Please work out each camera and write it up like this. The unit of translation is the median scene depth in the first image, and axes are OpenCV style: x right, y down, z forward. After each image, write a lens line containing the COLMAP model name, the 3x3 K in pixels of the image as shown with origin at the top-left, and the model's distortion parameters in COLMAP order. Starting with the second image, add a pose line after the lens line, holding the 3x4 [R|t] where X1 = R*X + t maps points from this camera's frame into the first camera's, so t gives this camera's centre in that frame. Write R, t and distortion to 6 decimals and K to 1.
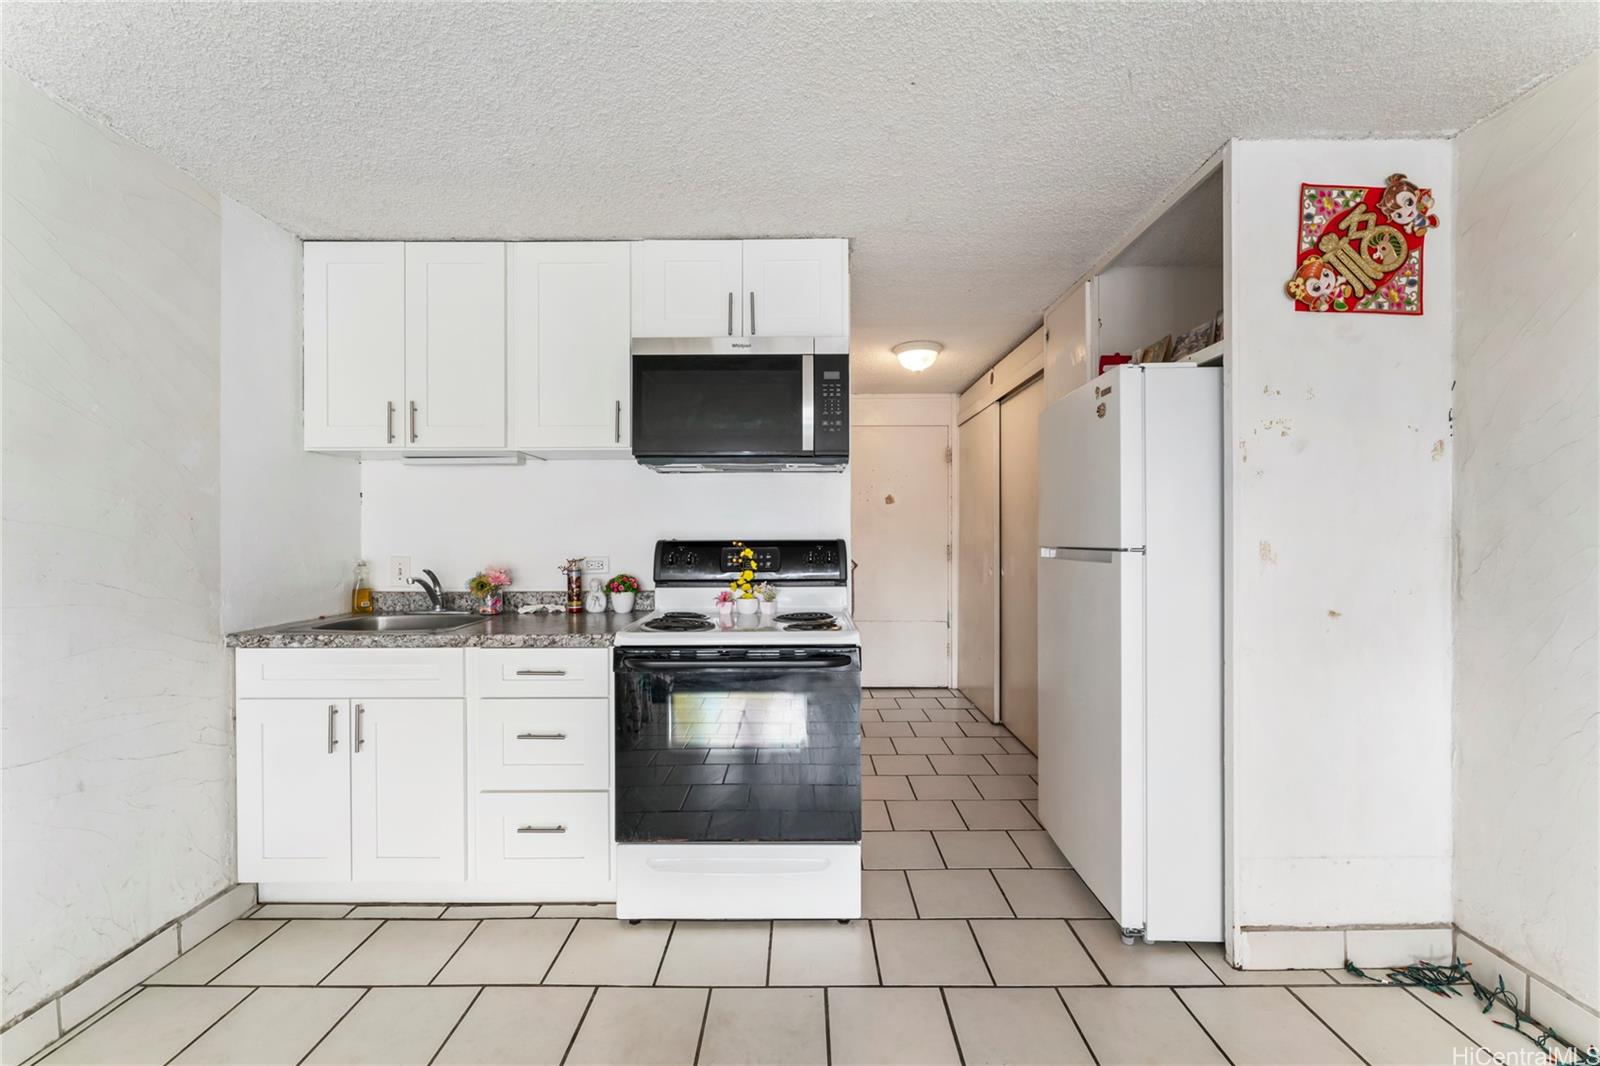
lens RADIAL K [[654.1, 0, 800.0], [0, 654.1, 533.0], [0, 0, 1]] dist [-0.004430, 0.000252]
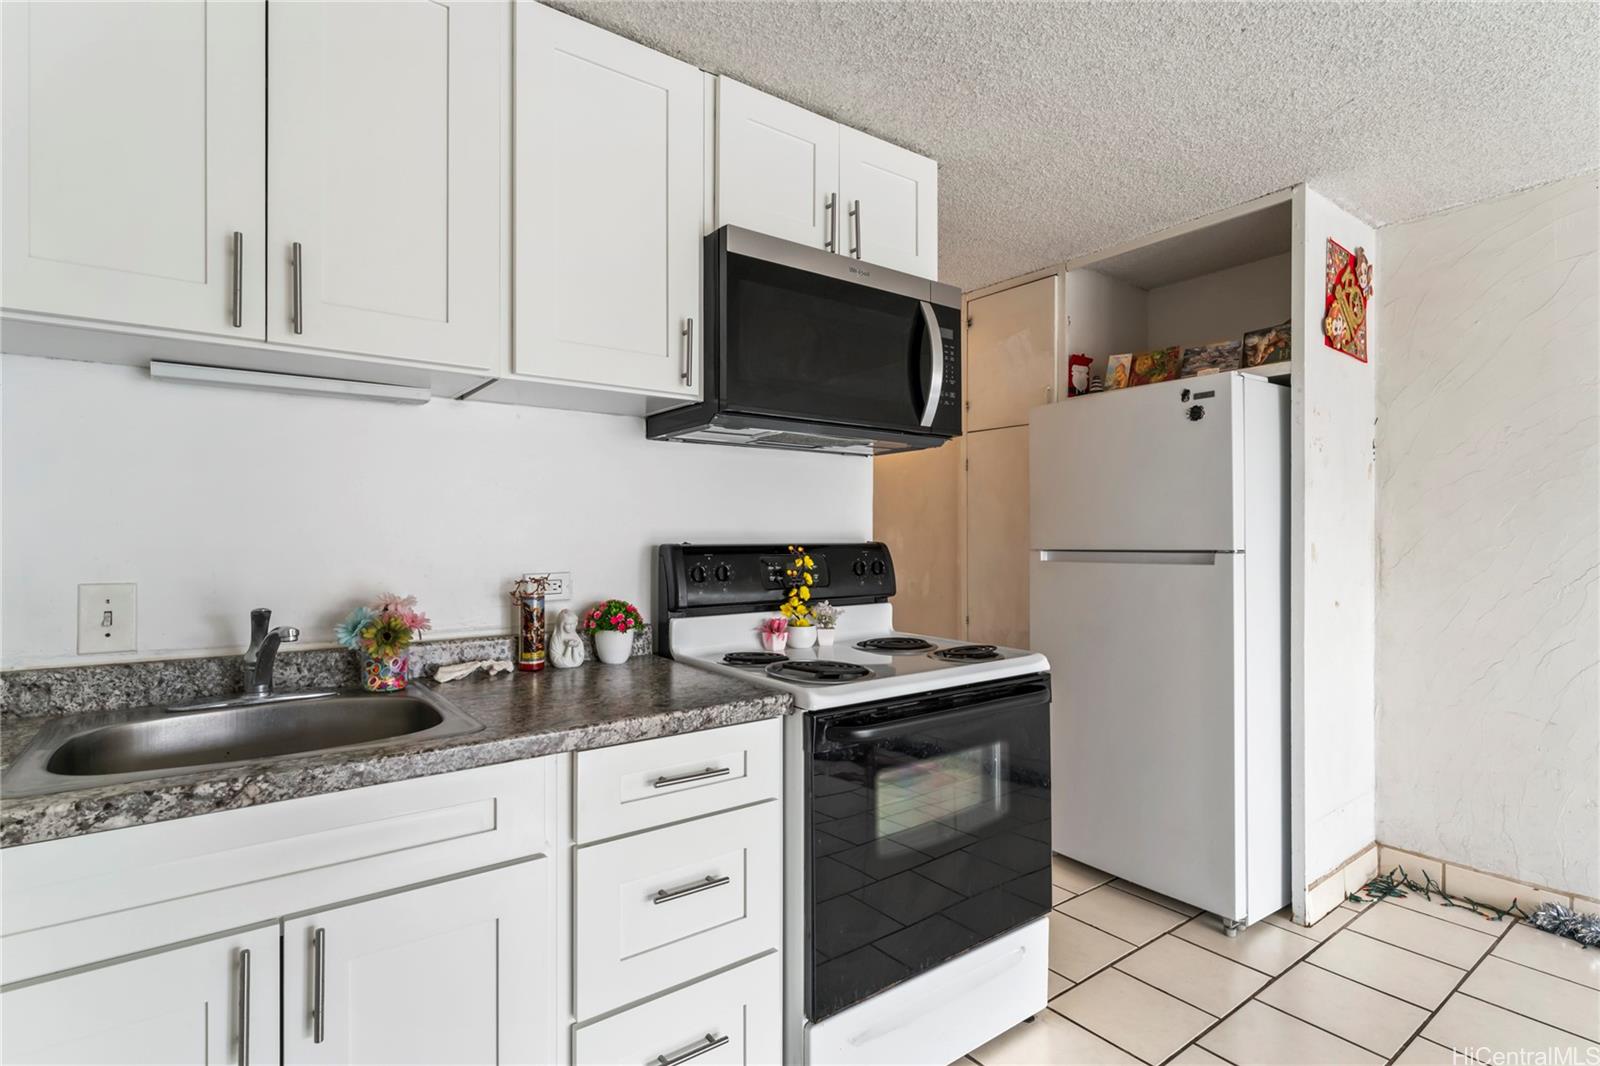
lens RADIAL K [[785.0, 0, 800.0], [0, 785.0, 533.0], [0, 0, 1]] dist [-0.001718, 0.000158]
pose [[0.798749, 0.005185, 0.601642, -0.678308], [-0.002264, 0.999982, -0.005613, 0.004491], [-0.601660, 0.003121, 0.798746, 0.365353]]
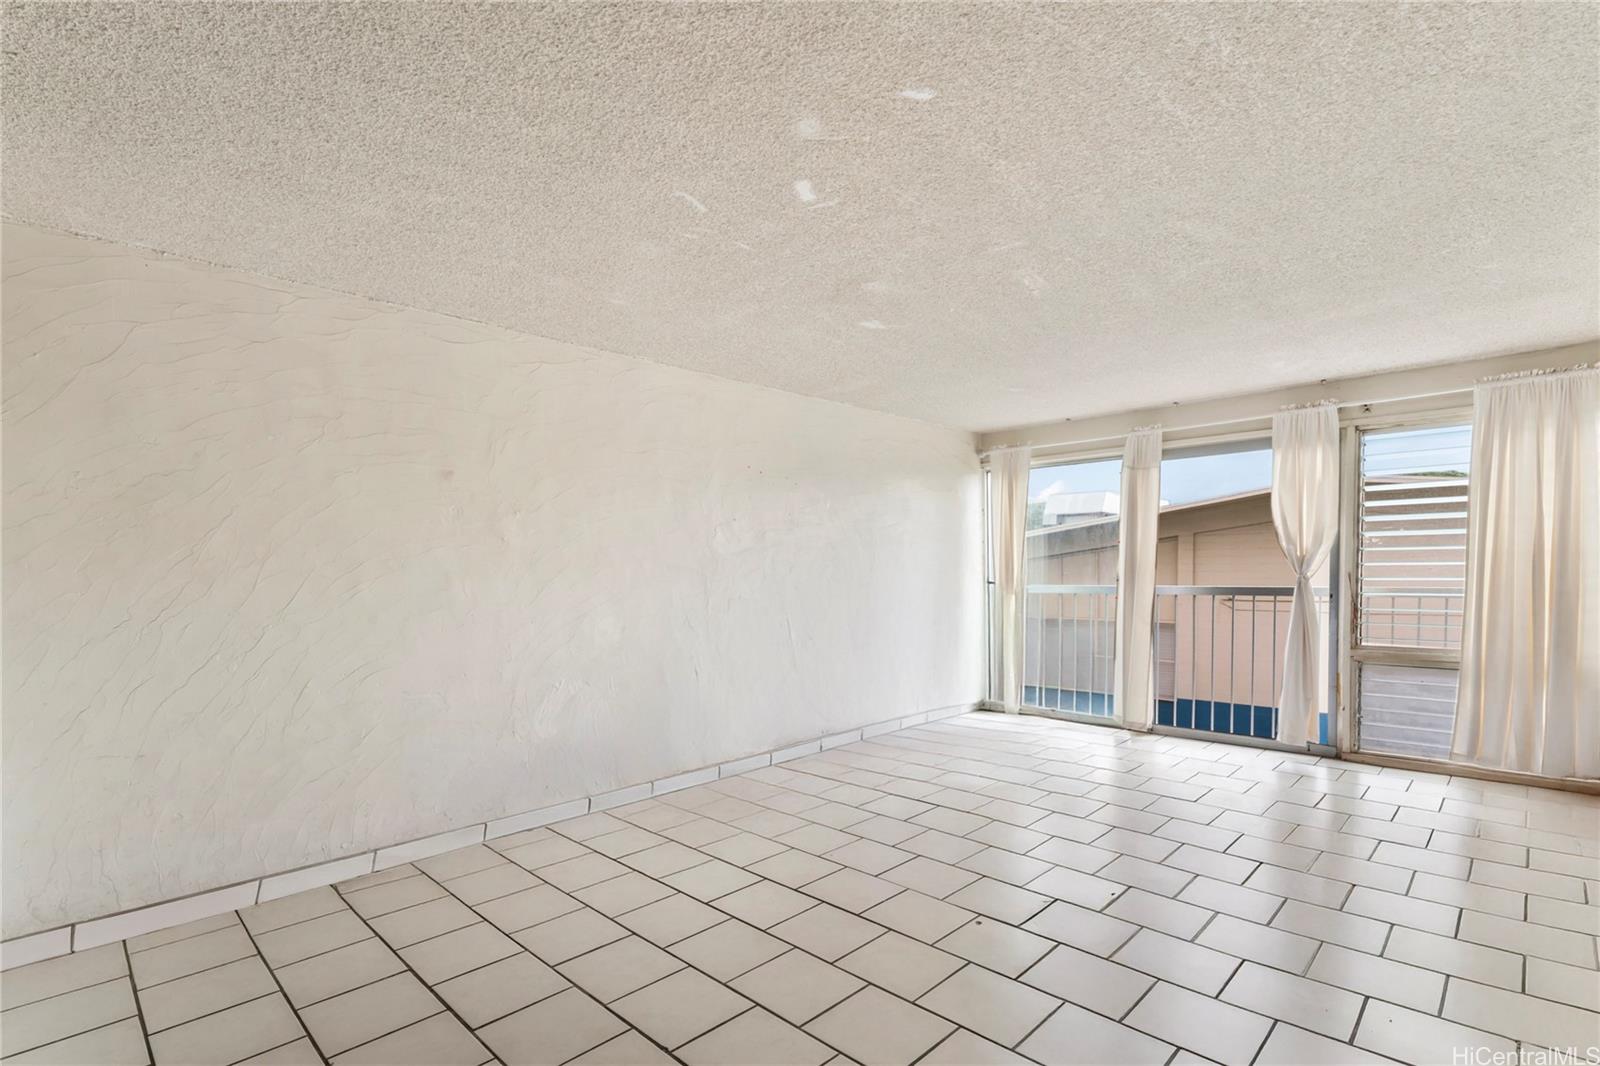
lens RADIAL K [[752.5, 0, 792.3], [0, 752.5, 604.9], [0, 0, 1]] dist [-0.003553, -0.000683]
pose [[-0.715978, -0.017698, 0.697899, -0.658318], [0.017107, 0.998934, 0.042882, 0.002373], [-0.697913, 0.042641, -0.714912, 0.716319]]
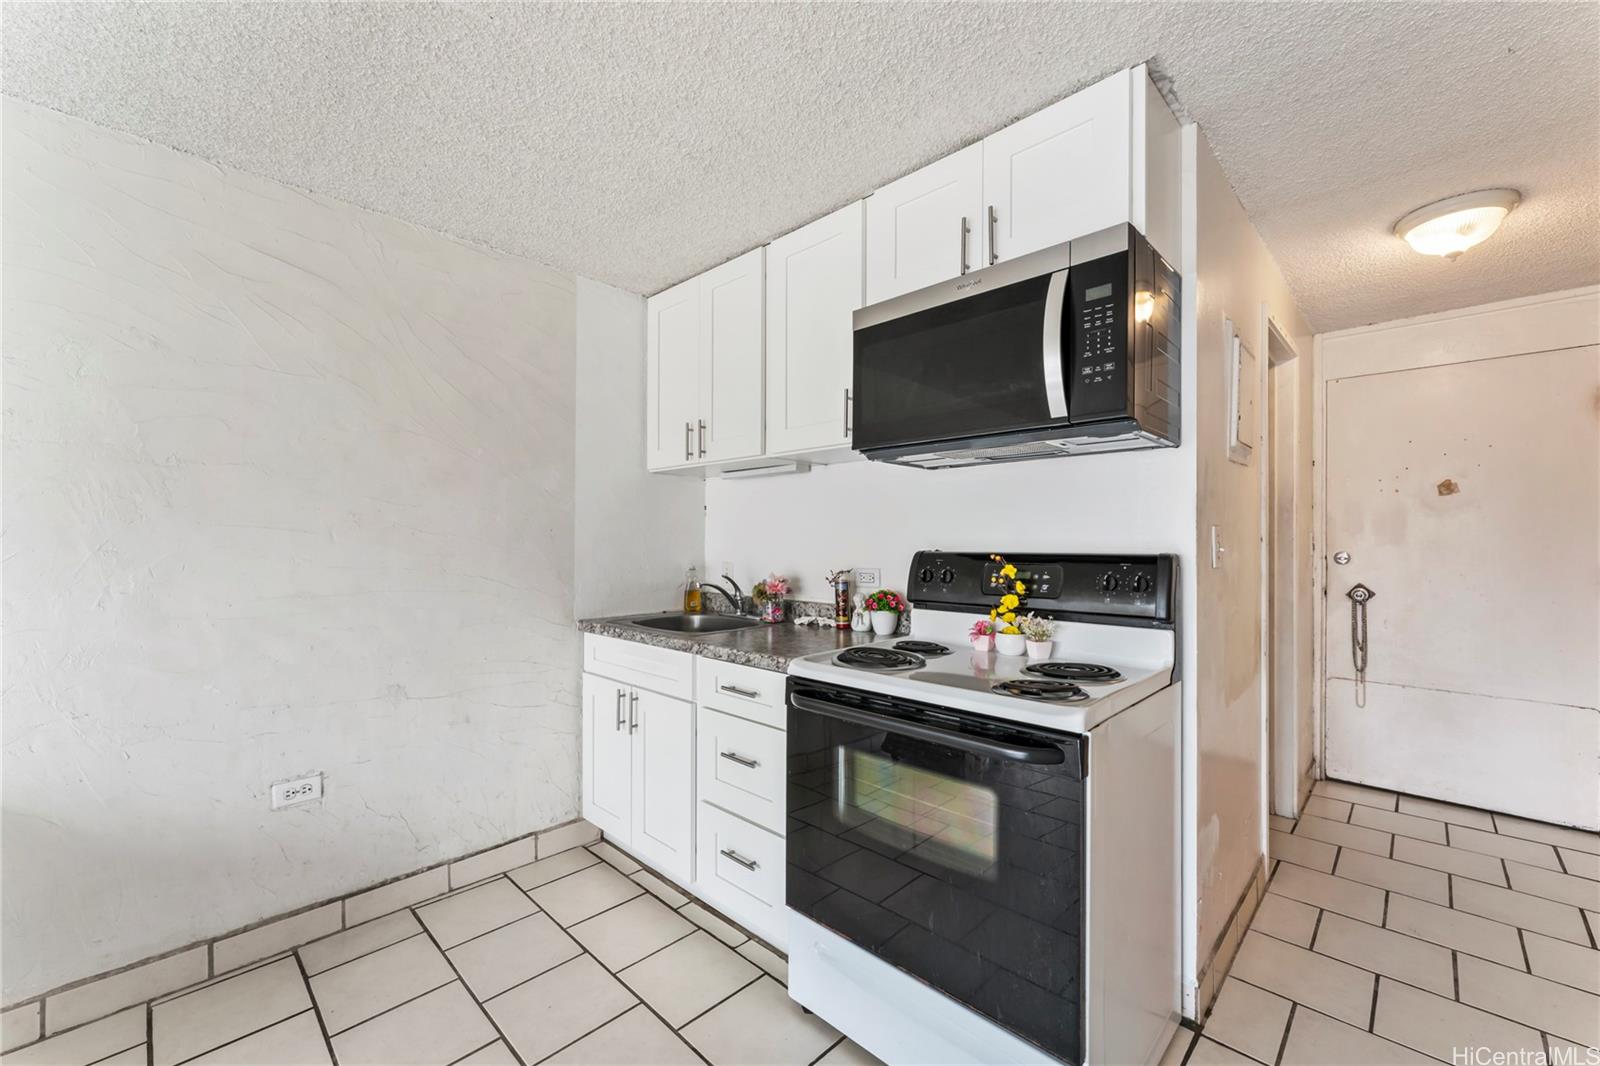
lens RADIAL K [[640.9, 0, 793.6], [0, 640.9, 539.4], [0, 0, 1]] dist [0.000943, 0.000031]
pose [[0.713398, 0.002170, -0.700756, 0.279649], [-0.003504, 0.999994, -0.000471, -0.003161], [0.700750, 0.002792, 0.713401, 0.369150]]
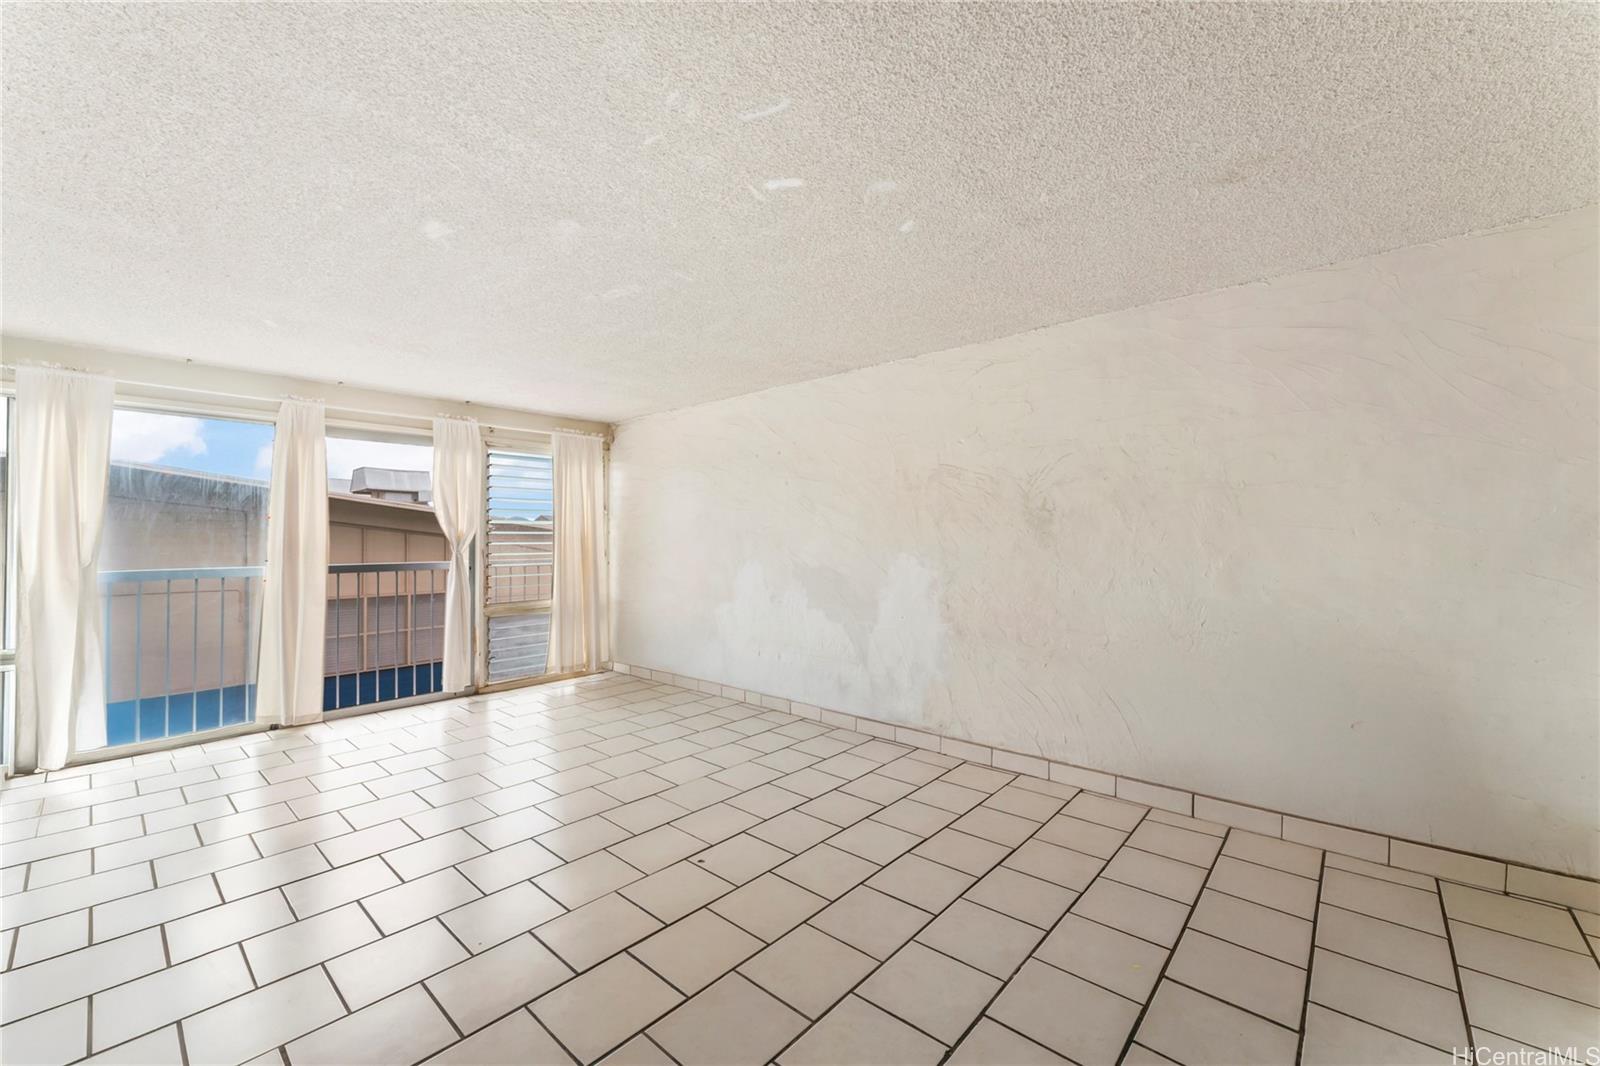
lens RADIAL K [[636.4, 0, 800.0], [0, 636.4, 533.0], [0, 0, 1]] dist [0.000971, 0.000133]
pose [[-0.665318, 0.003020, -0.746554, 0.654048], [0.010200, 0.999935, -0.005045, -0.009952], [0.746490, -0.010971, -0.665306, 0.576697]]
